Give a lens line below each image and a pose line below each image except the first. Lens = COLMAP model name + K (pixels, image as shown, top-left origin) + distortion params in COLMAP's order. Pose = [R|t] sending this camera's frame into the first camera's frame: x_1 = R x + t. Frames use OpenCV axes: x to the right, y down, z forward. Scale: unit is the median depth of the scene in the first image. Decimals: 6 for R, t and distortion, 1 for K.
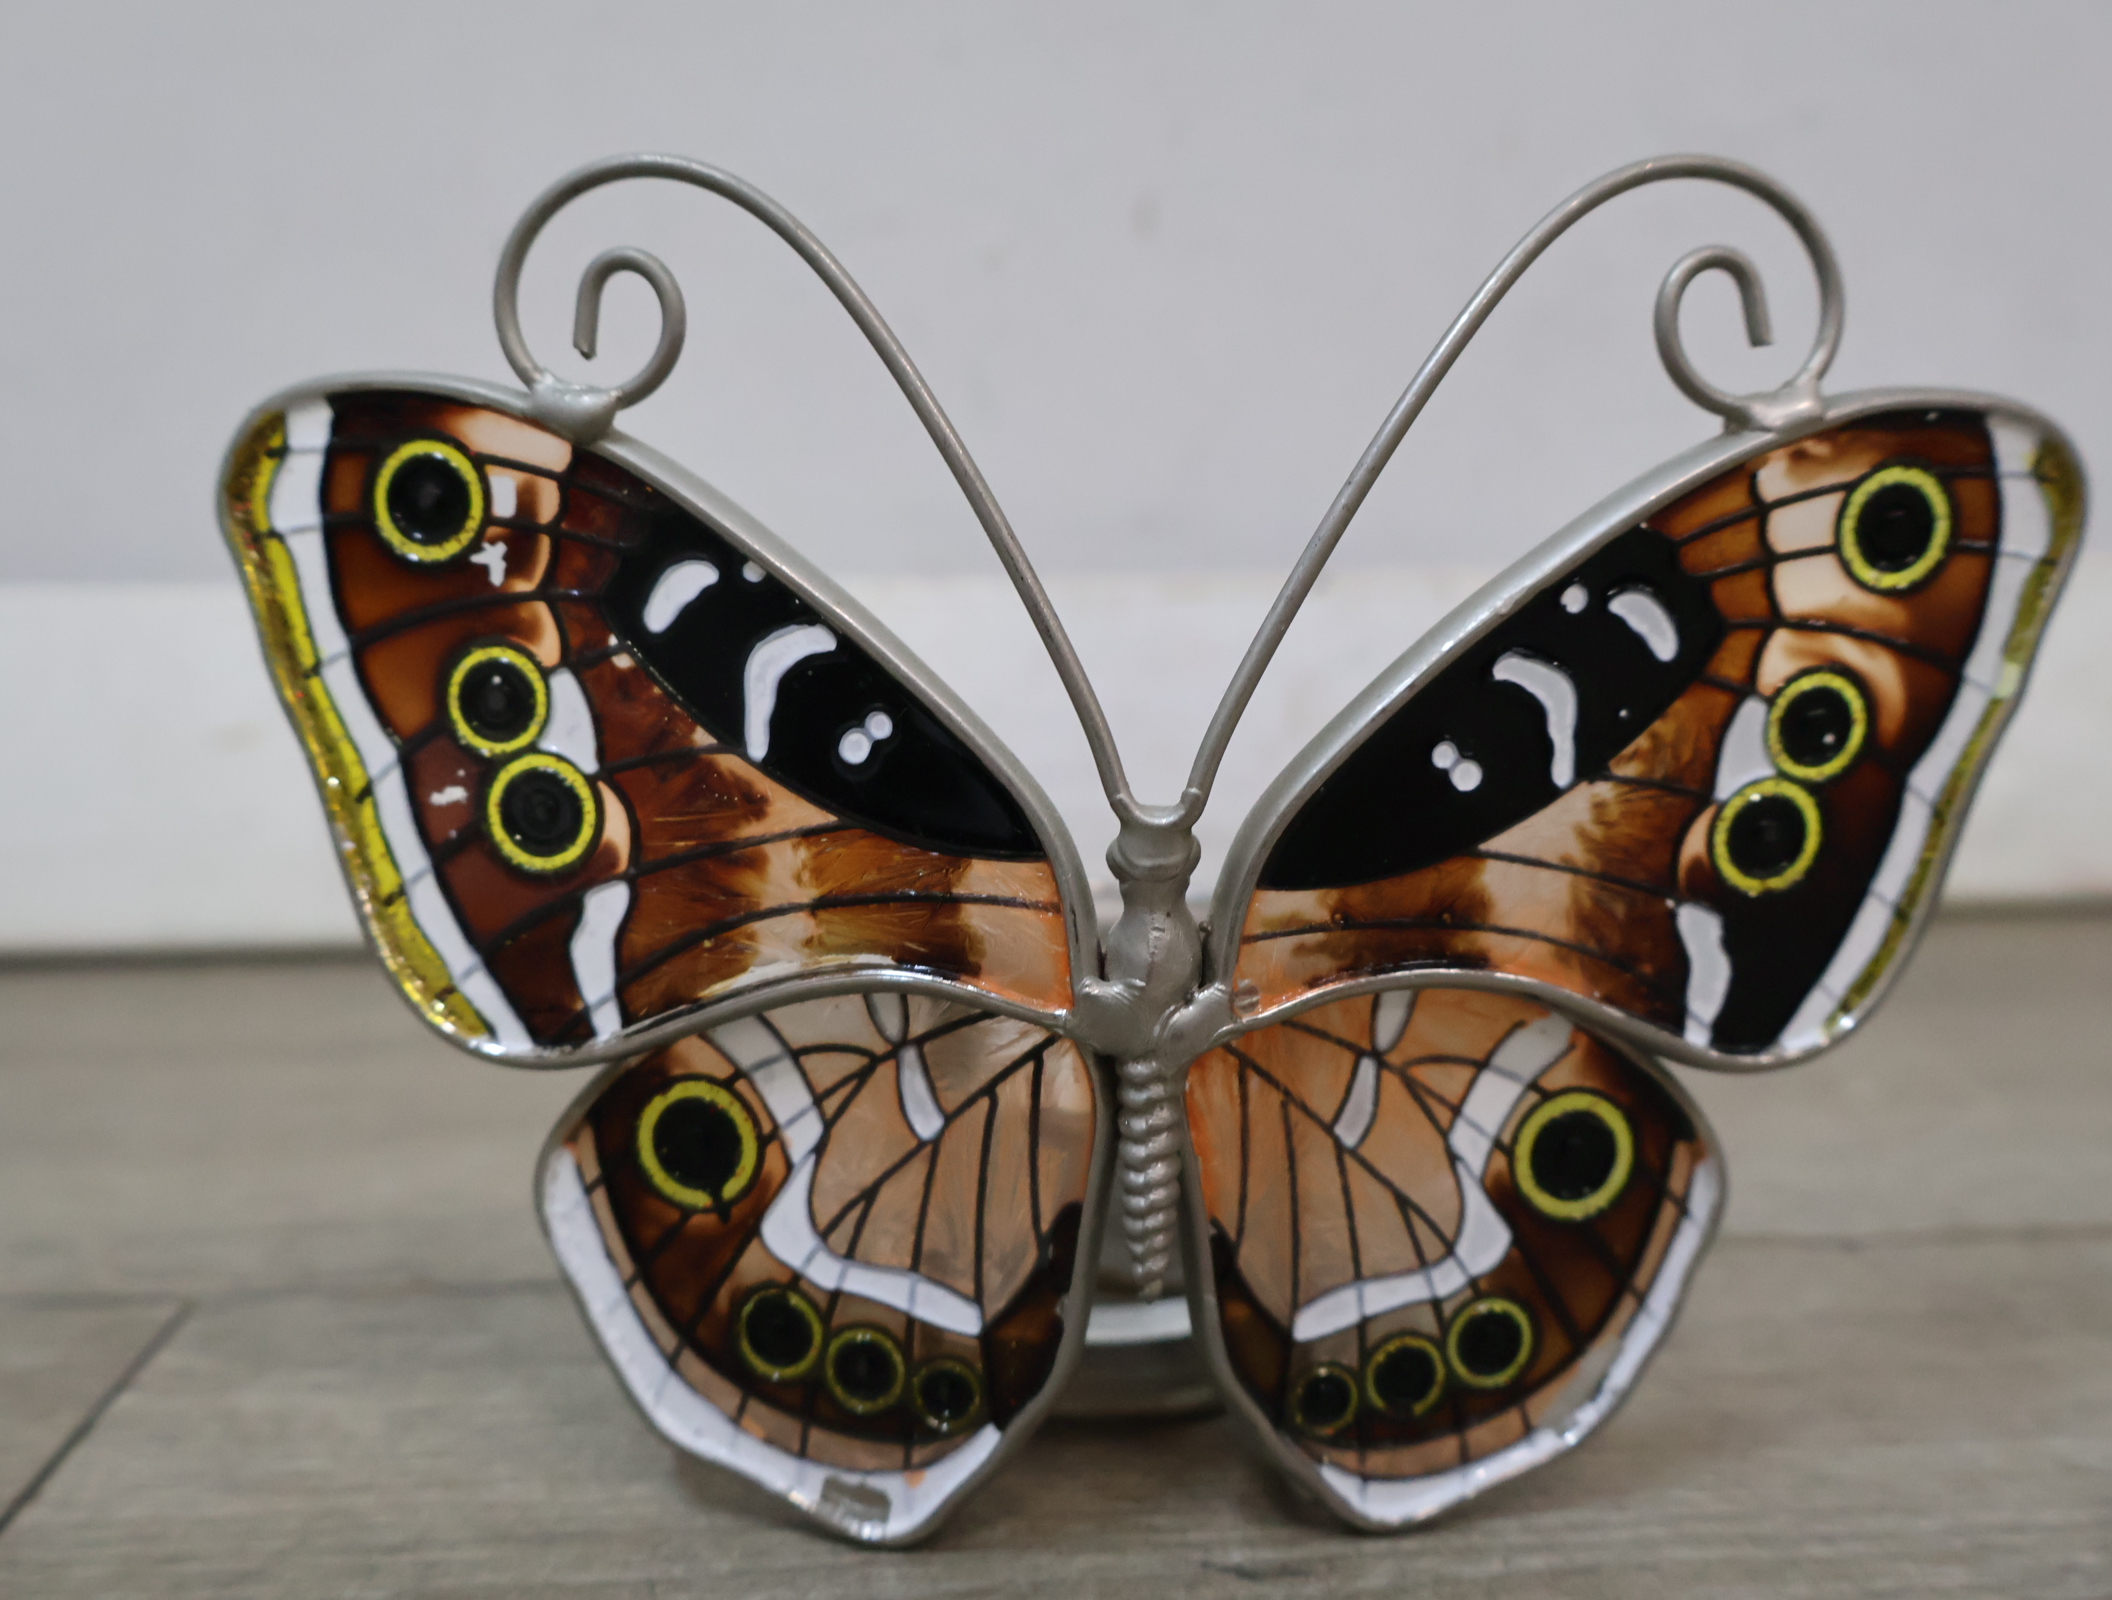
lens RADIAL K [[2075.6, 0, 1058.8], [0, 2075.6, 807.4], [0, 0, 1]] dist [0.012773, -0.007100]
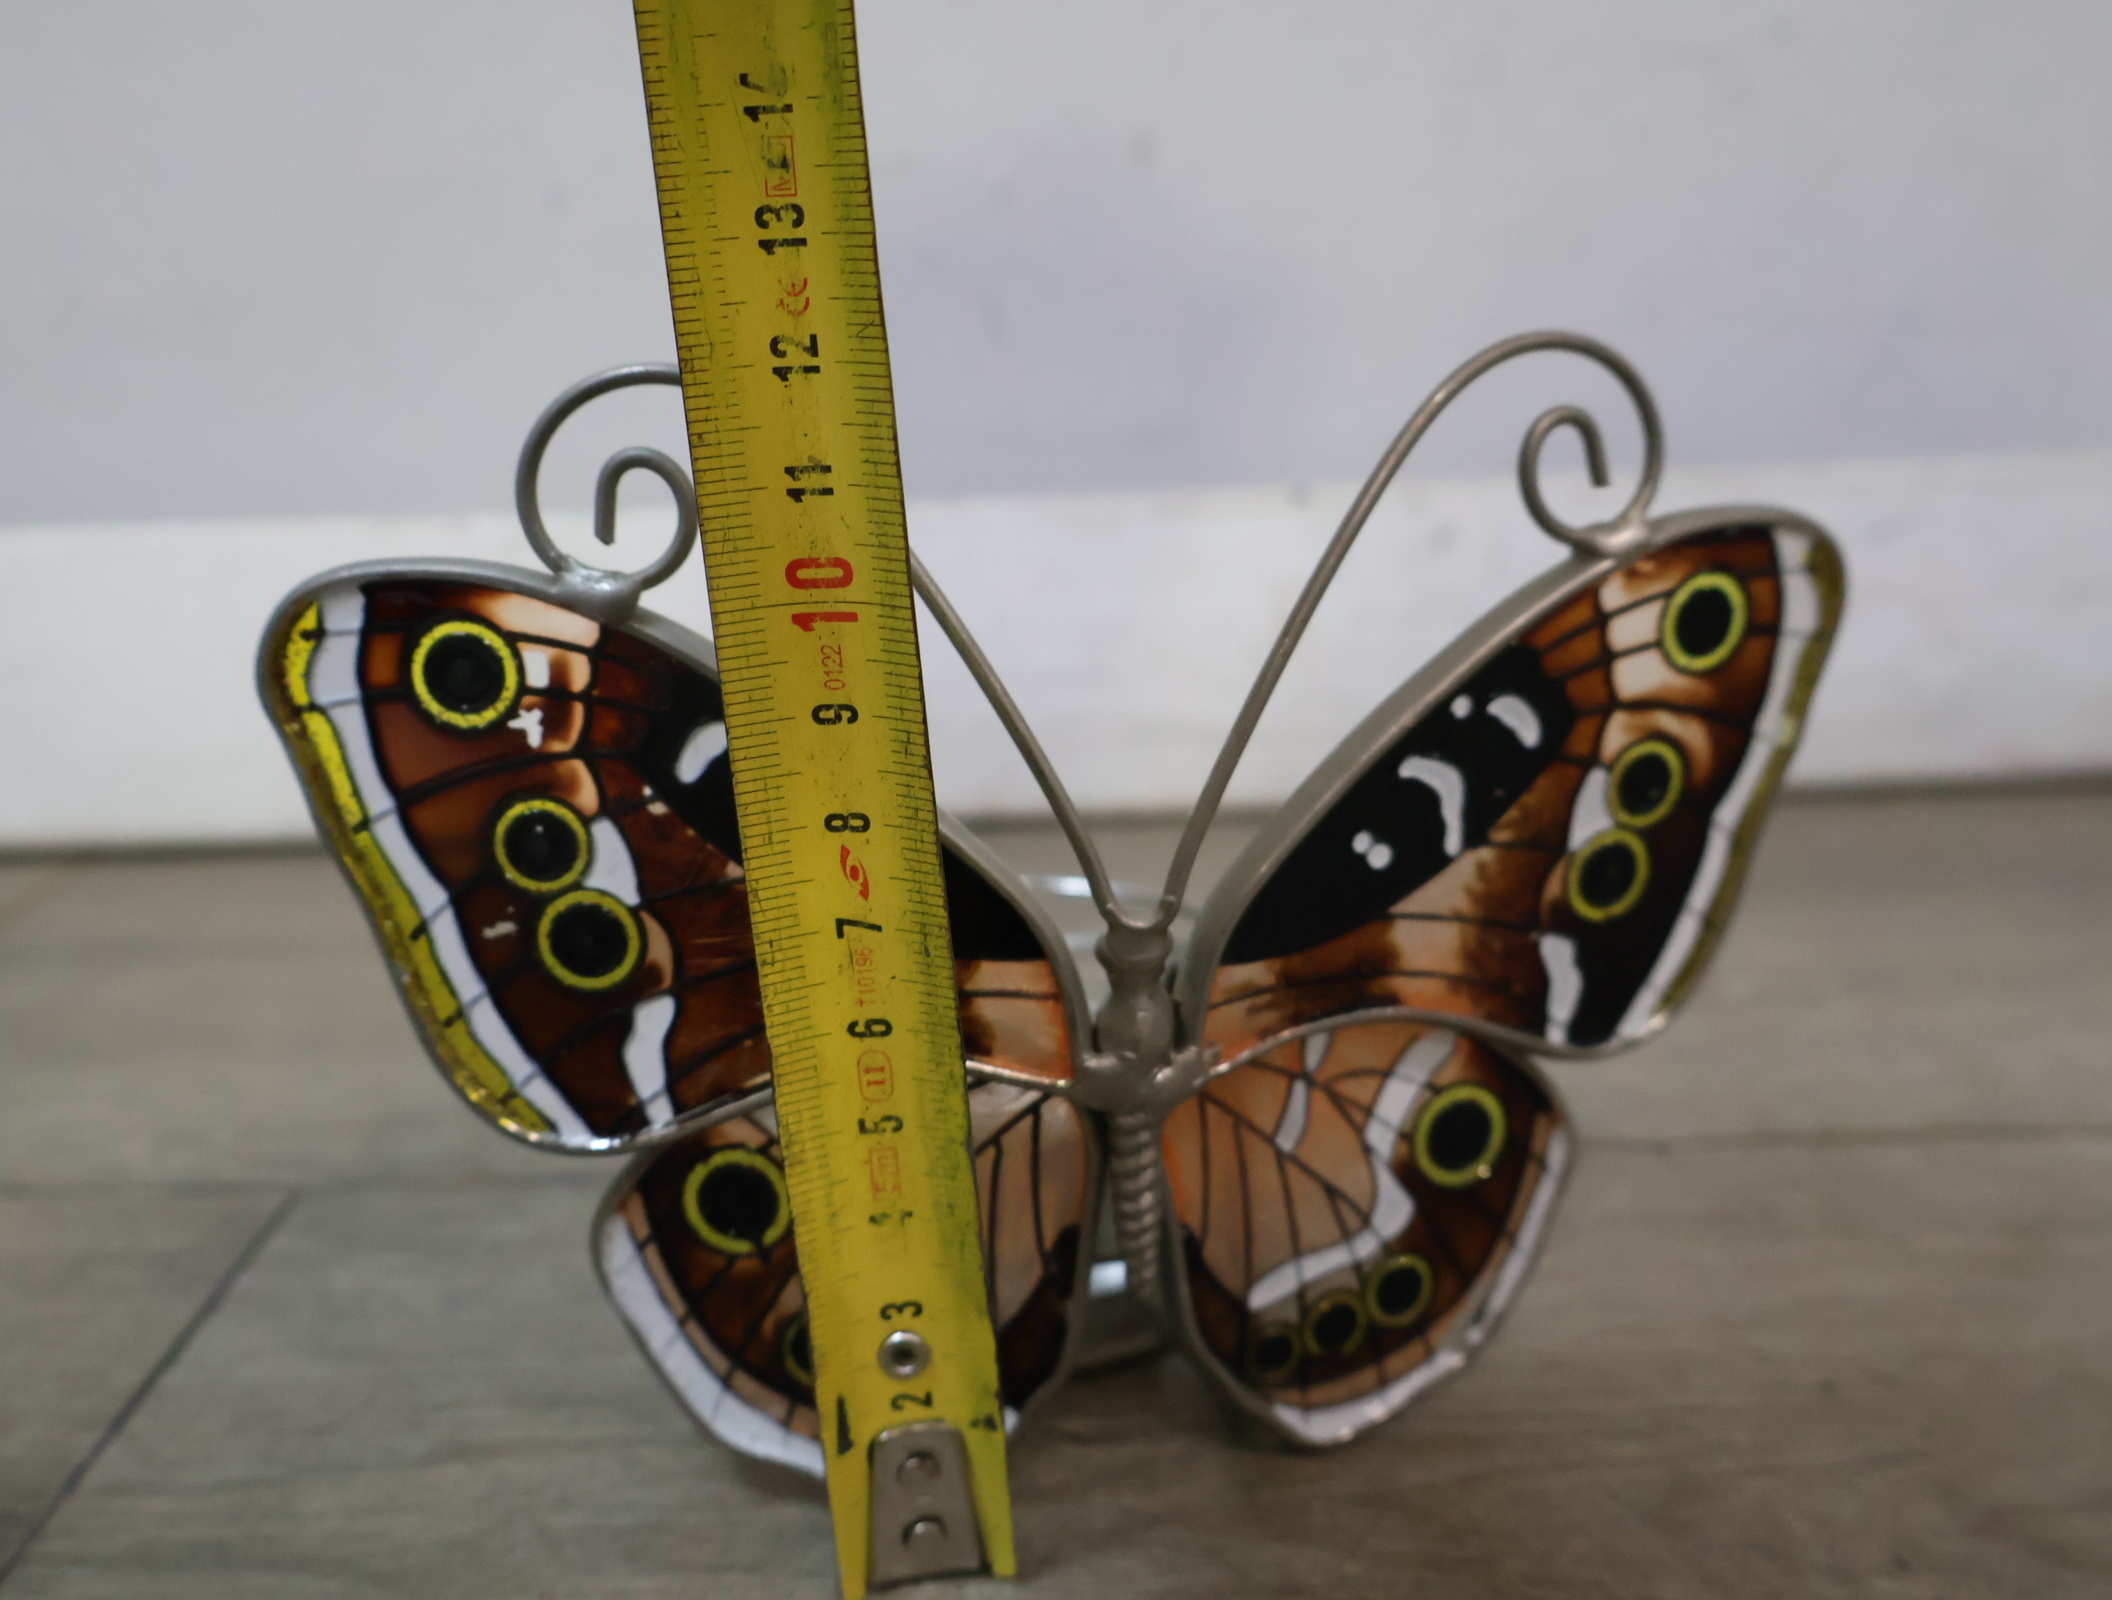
lens RADIAL K [[2053.5, 0, 1064.0], [0, 2053.5, 806.7], [0, 0, 1]] dist [0.009339, 0.000174]
pose [[0.985473, -0.073069, 0.153307, -0.159833], [0.055354, 0.991611, 0.116803, -0.186498], [-0.160556, -0.106620, 0.981251, -0.135130]]
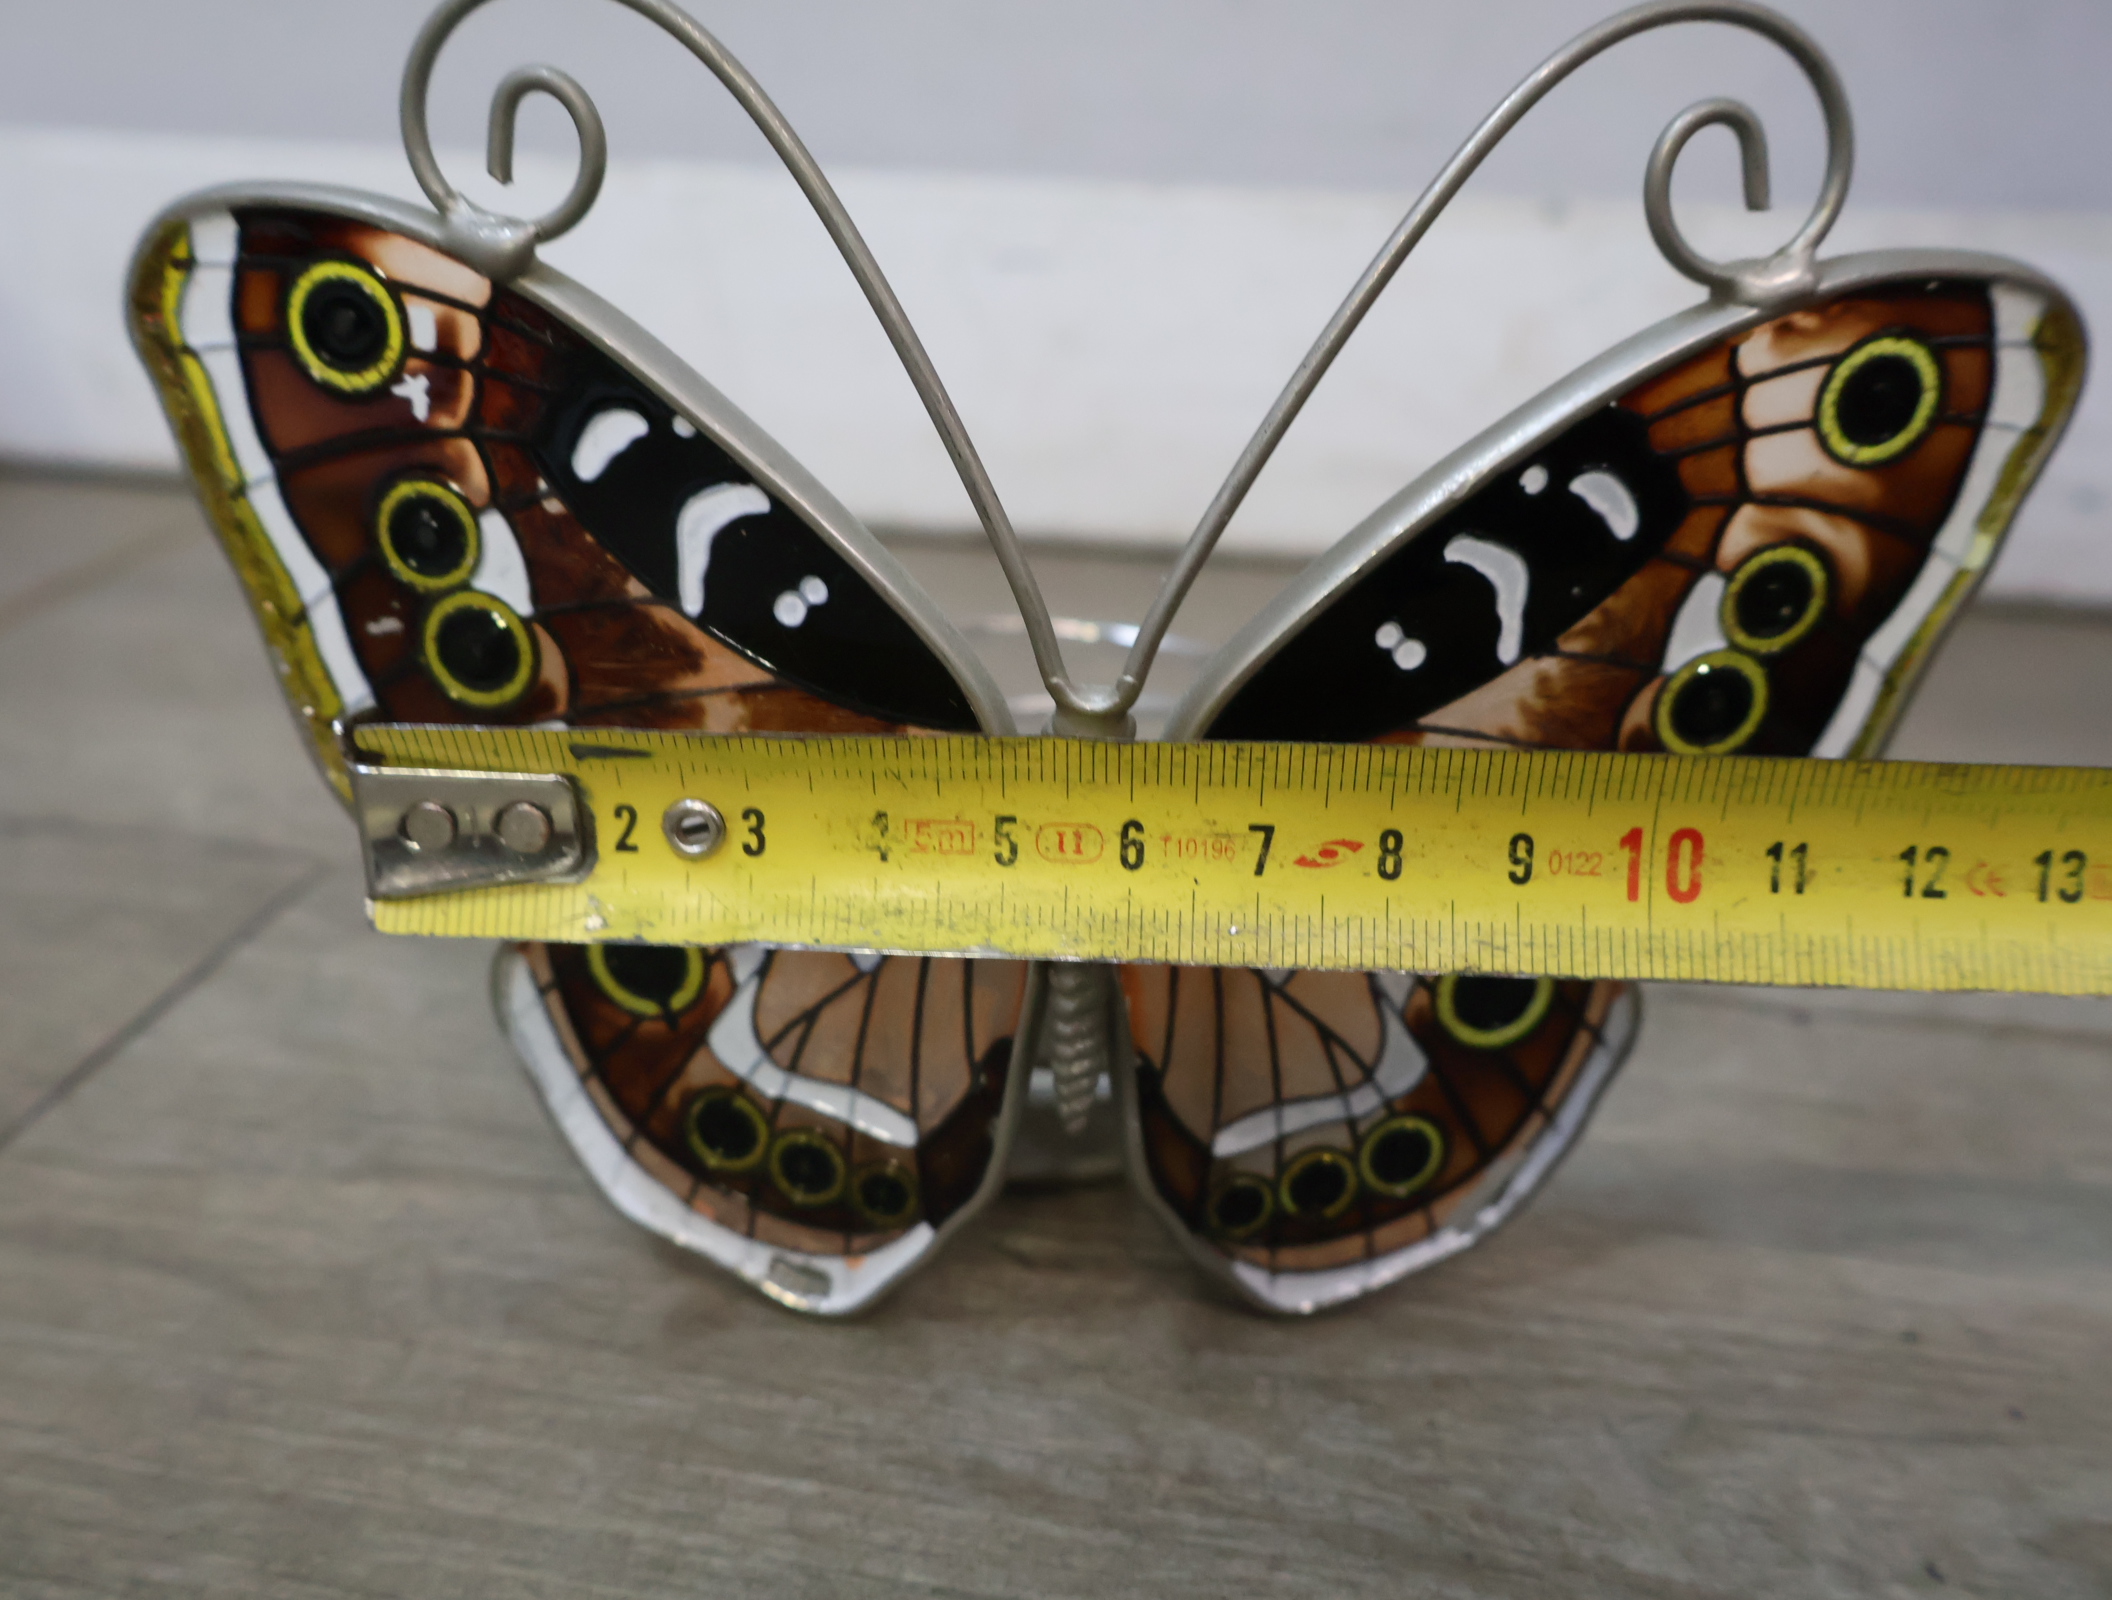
lens RADIAL K [[2075.6, 0, 1058.8], [0, 2075.6, 807.4], [0, 0, 1]] dist [0.012773, -0.007100]
pose [[0.999568, 0.029157, -0.003634, 0.033994], [-0.027295, 0.967202, 0.252536, -0.182607], [0.010878, -0.252328, 0.967581, 0.023723]]
